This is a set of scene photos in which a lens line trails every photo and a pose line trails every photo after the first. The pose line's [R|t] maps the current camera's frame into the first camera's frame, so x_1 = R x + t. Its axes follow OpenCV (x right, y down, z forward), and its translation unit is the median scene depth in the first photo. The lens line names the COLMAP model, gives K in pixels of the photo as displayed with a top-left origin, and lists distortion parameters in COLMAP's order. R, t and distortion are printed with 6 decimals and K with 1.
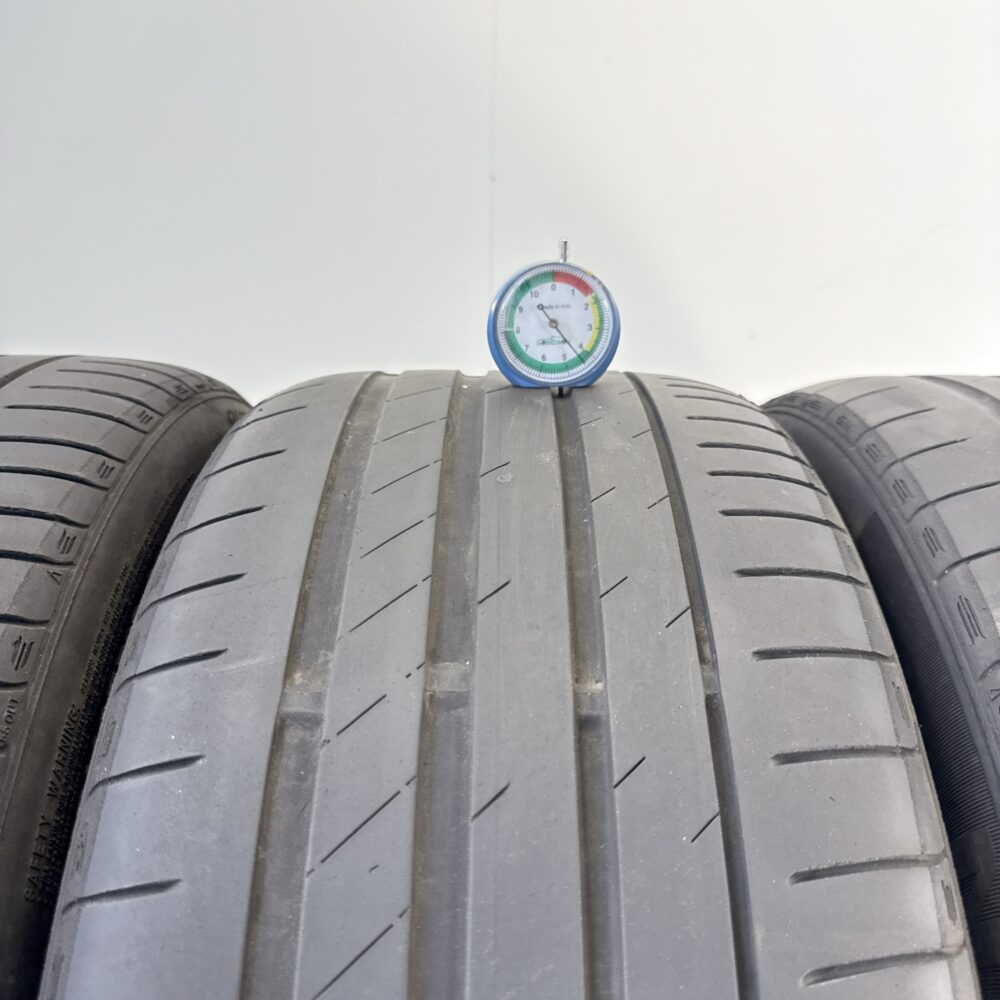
lens RADIAL K [[939.0, 0, 500.0], [0, 939.0, 500.0], [0, 0, 1]] dist [0.190024, -0.448115]
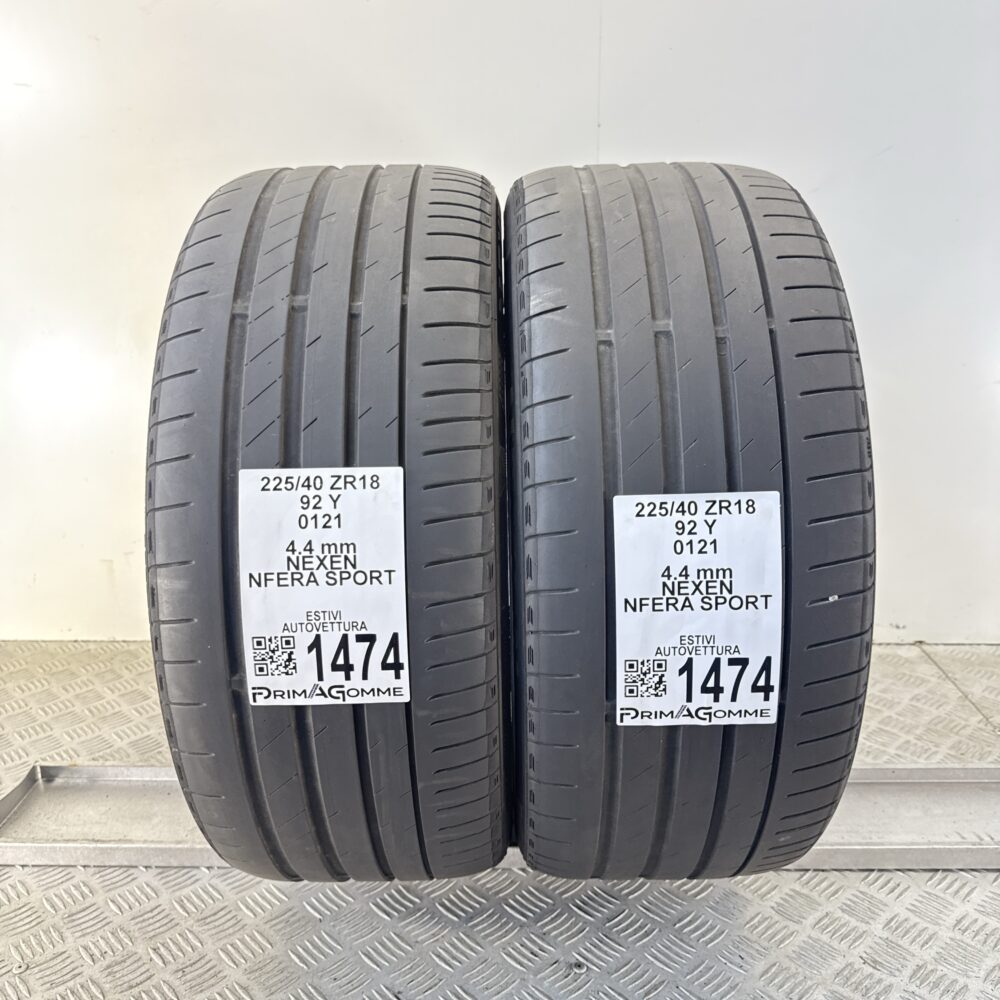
lens RADIAL K [[939.0, 0, 500.0], [0, 939.0, 500.0], [0, 0, 1]] dist [0.190024, -0.448115]
pose [[0.999689, -0.020045, -0.014826, 0.485593], [0.022653, 0.978650, 0.204282, 0.197768], [0.010415, -0.204554, 0.978800, -1.502922]]
